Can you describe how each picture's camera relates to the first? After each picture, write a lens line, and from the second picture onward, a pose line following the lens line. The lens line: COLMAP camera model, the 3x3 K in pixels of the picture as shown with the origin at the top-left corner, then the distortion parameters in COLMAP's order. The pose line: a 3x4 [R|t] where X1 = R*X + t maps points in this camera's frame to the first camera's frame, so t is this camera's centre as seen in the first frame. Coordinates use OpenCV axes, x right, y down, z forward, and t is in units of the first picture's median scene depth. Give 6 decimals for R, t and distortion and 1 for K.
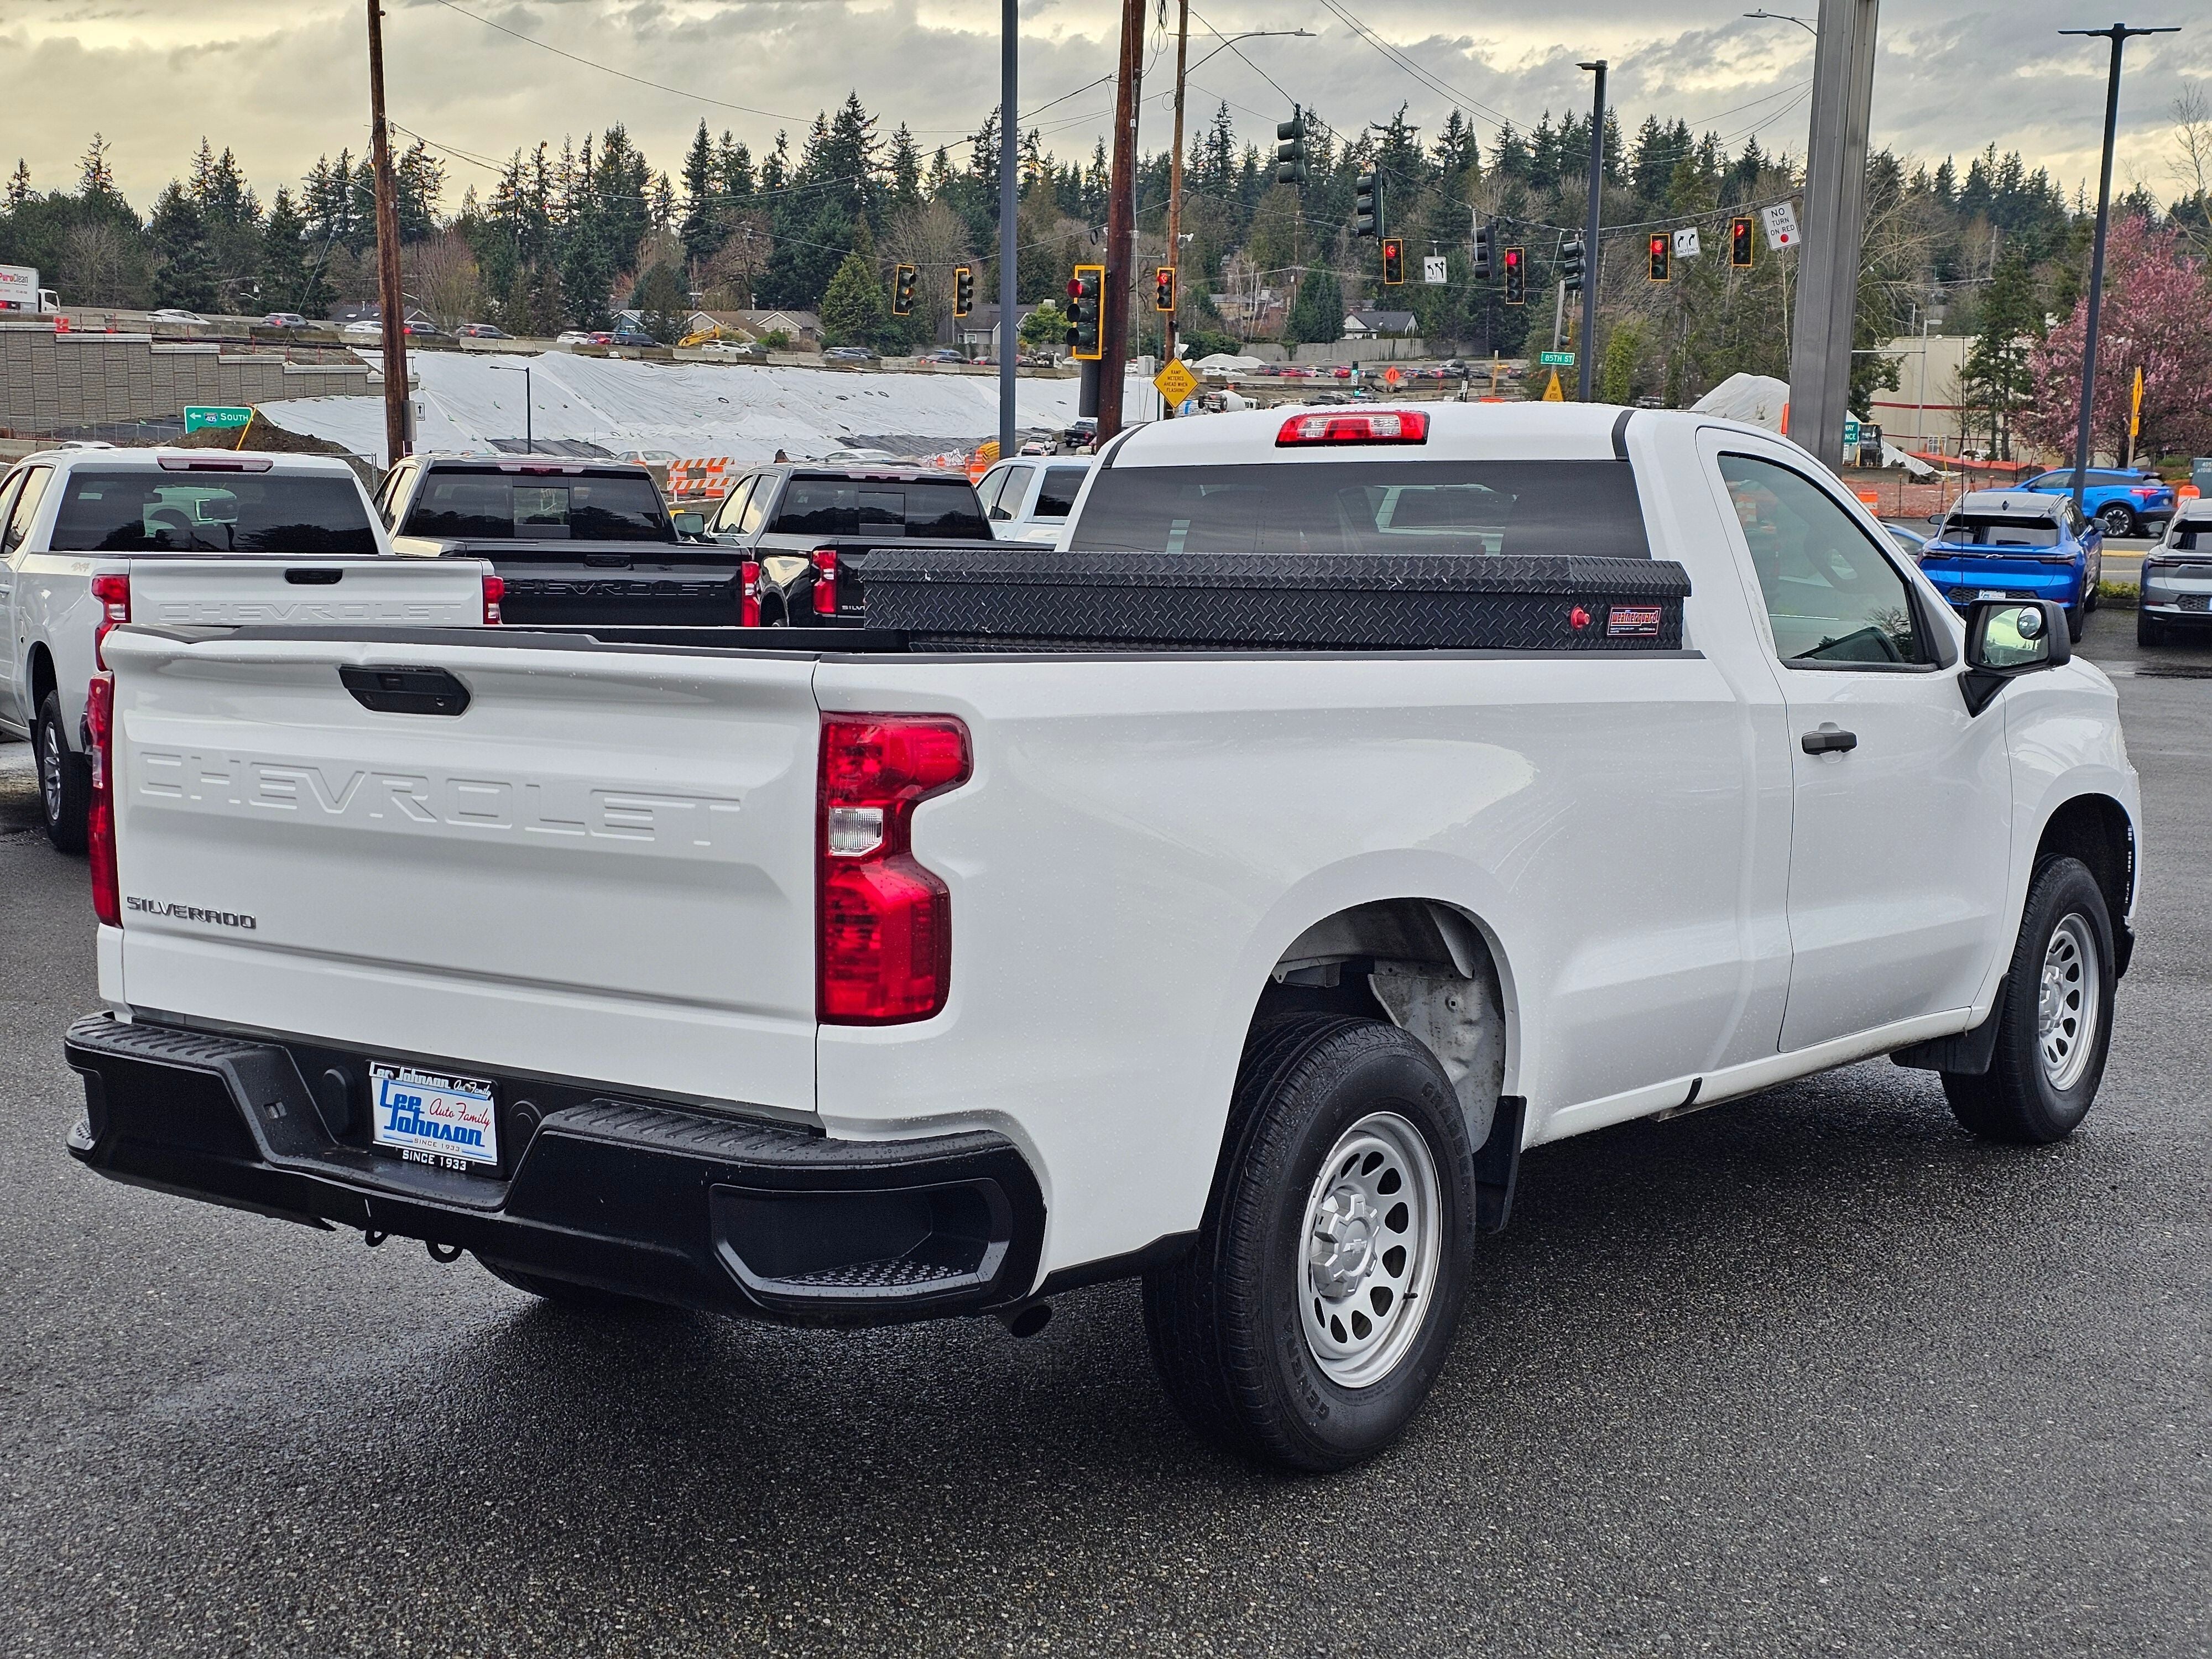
lens RADIAL K [[3009.4, 0, 1094.7], [0, 3009.4, 867.3], [0, 0, 1]] dist [0.172962, -0.584625]
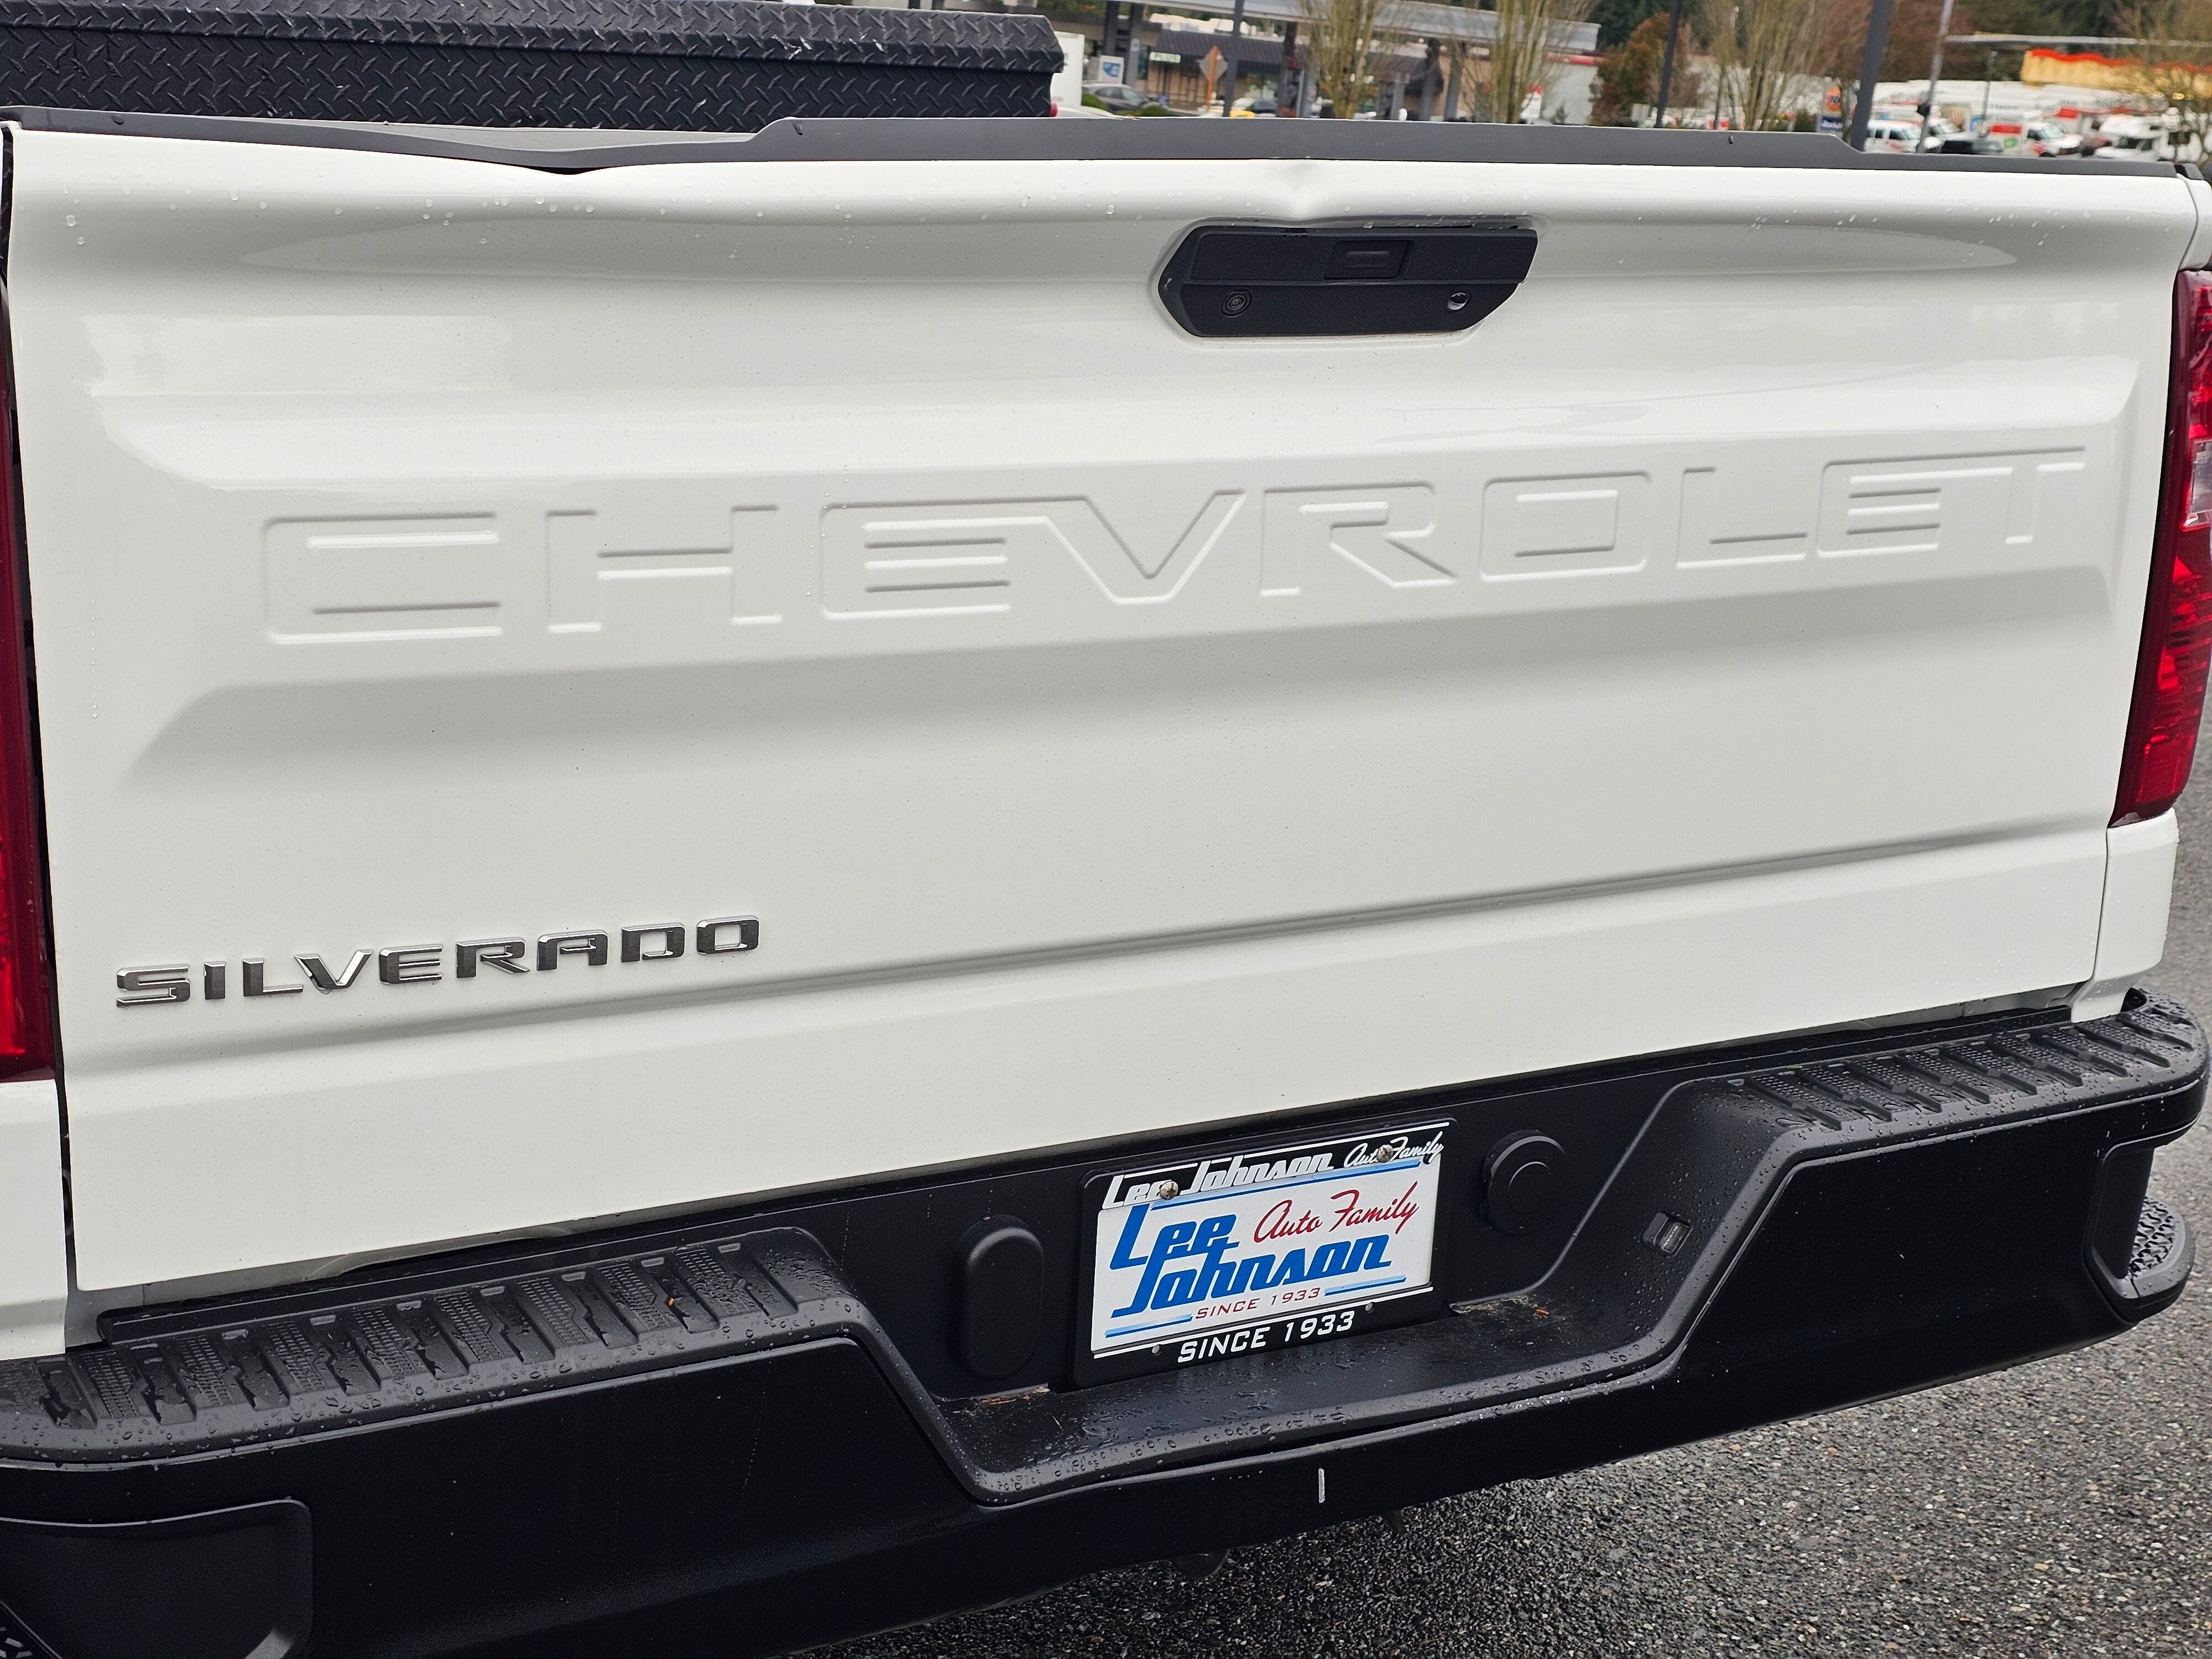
lens RADIAL K [[2960.8, 0, 1105.5], [0, 2960.8, 879.0], [0, 0, 1]] dist [0.186102, -0.460428]
pose [[0.408719, -0.222553, 0.885109, -0.578763], [0.071237, 0.974633, 0.212168, -0.062748], [-0.909876, -0.023664, 0.414205, 0.803794]]
